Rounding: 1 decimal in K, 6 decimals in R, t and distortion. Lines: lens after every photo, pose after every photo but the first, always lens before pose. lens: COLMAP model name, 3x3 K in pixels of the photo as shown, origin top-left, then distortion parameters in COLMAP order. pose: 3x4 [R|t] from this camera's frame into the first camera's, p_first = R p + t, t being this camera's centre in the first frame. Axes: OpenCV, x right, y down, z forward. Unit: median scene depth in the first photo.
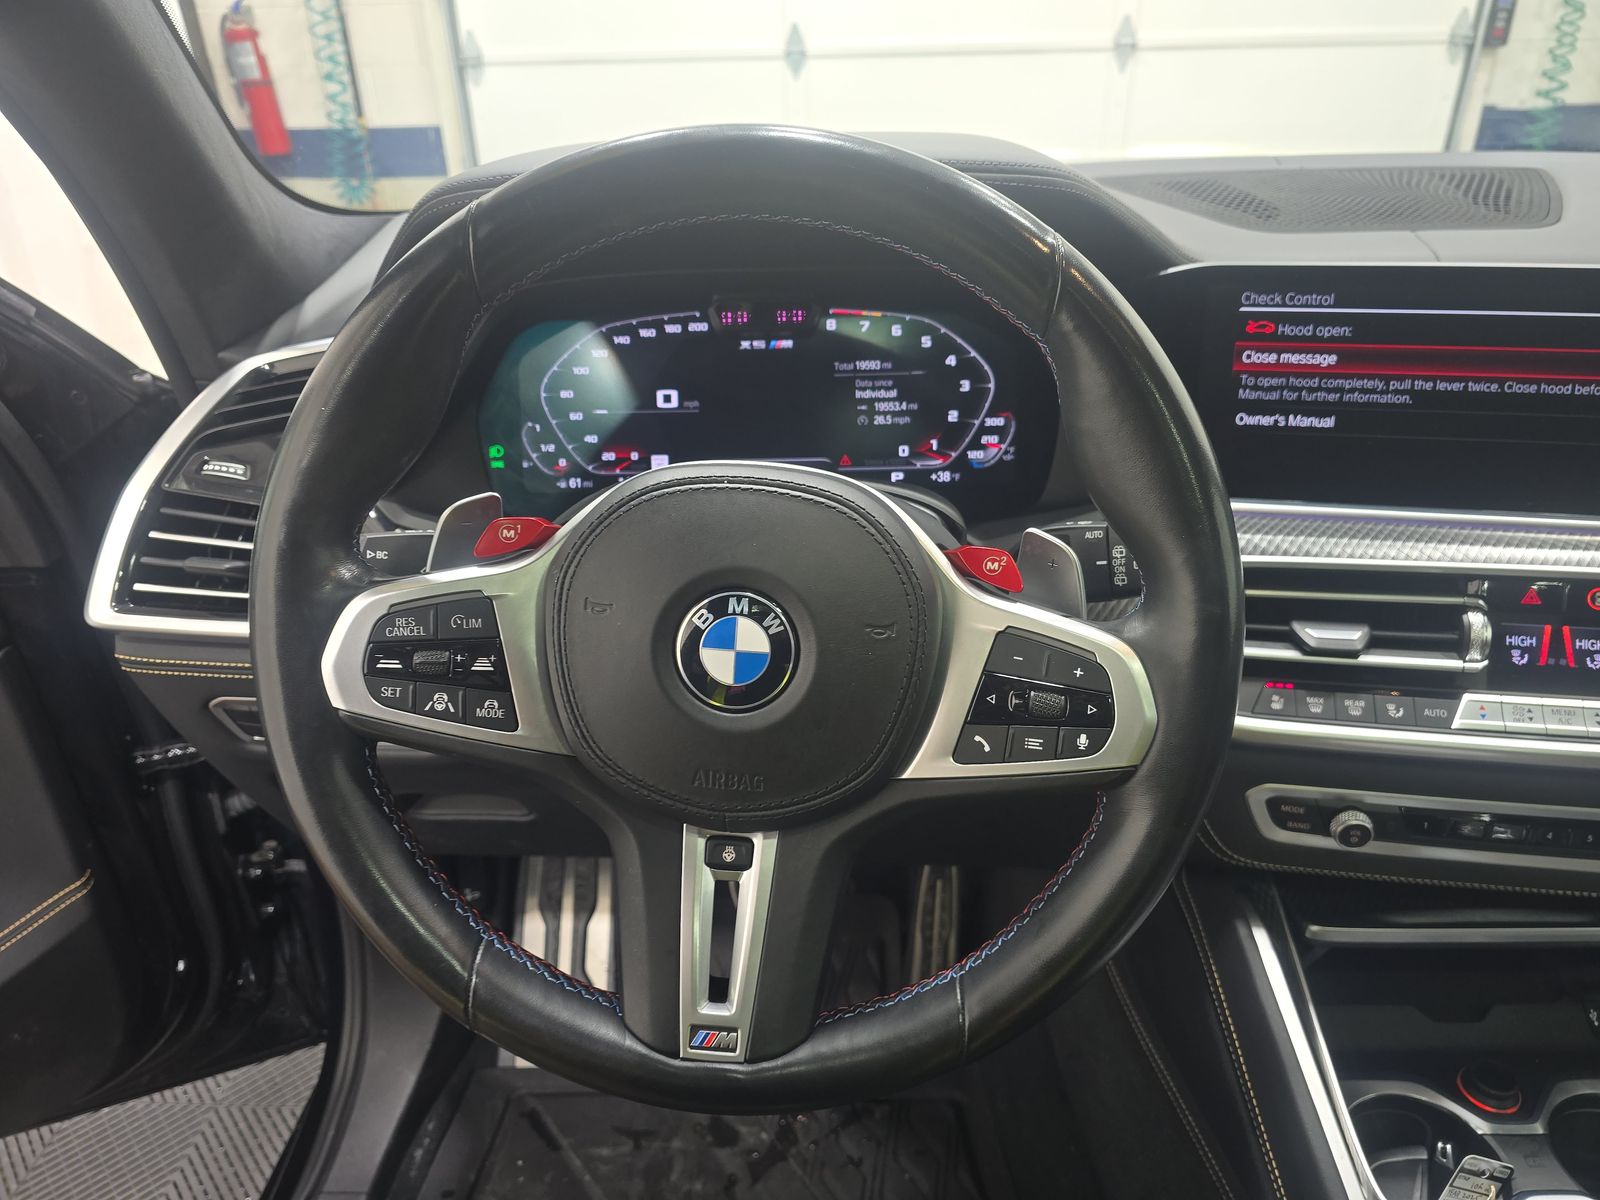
lens RADIAL K [[1071.0, 0, 800.0], [0, 1071.0, 600.0], [0, 0, 1]] dist [0.003710, -0.030475]
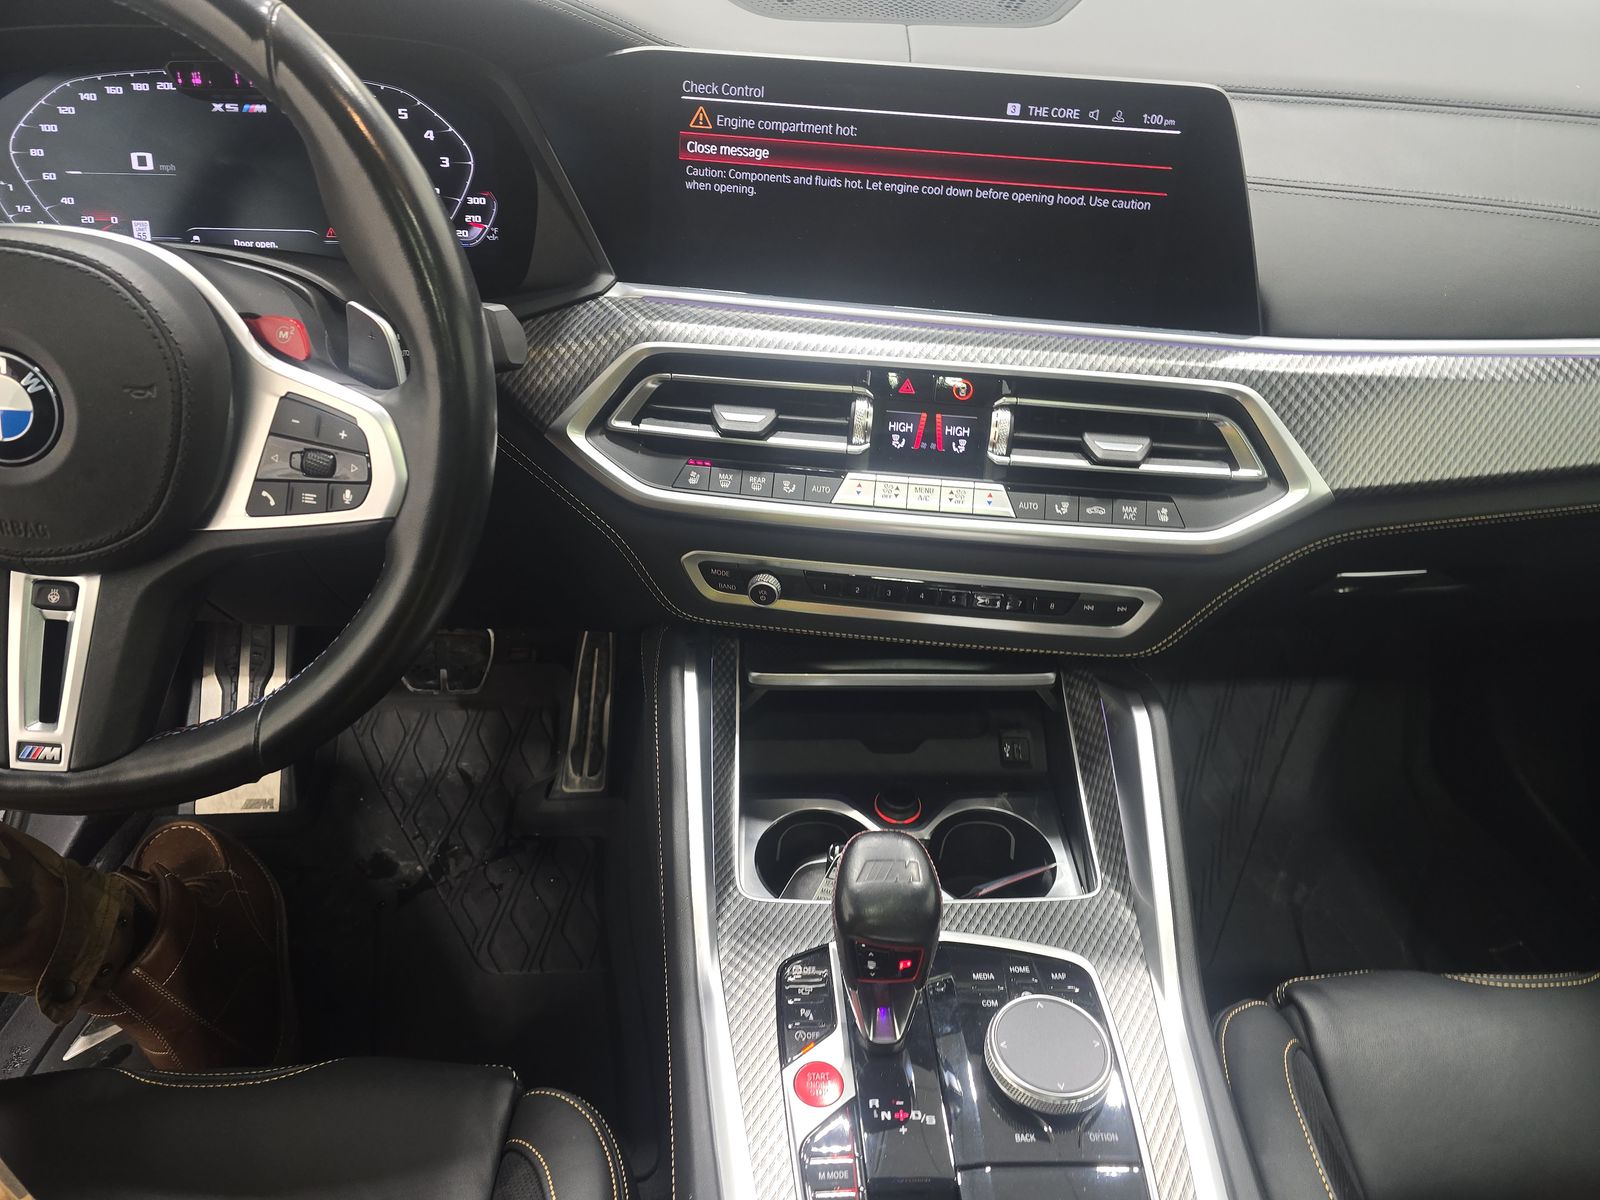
lens RADIAL K [[1046.8, 0, 827.3], [0, 1046.8, 603.6], [0, 0, 1]] dist [0.021368, -0.037210]
pose [[0.993226, 0.006577, 0.116008, 0.401819], [-0.028989, 0.980852, 0.192583, 0.009132], [-0.112521, -0.194641, 0.974399, -0.096929]]
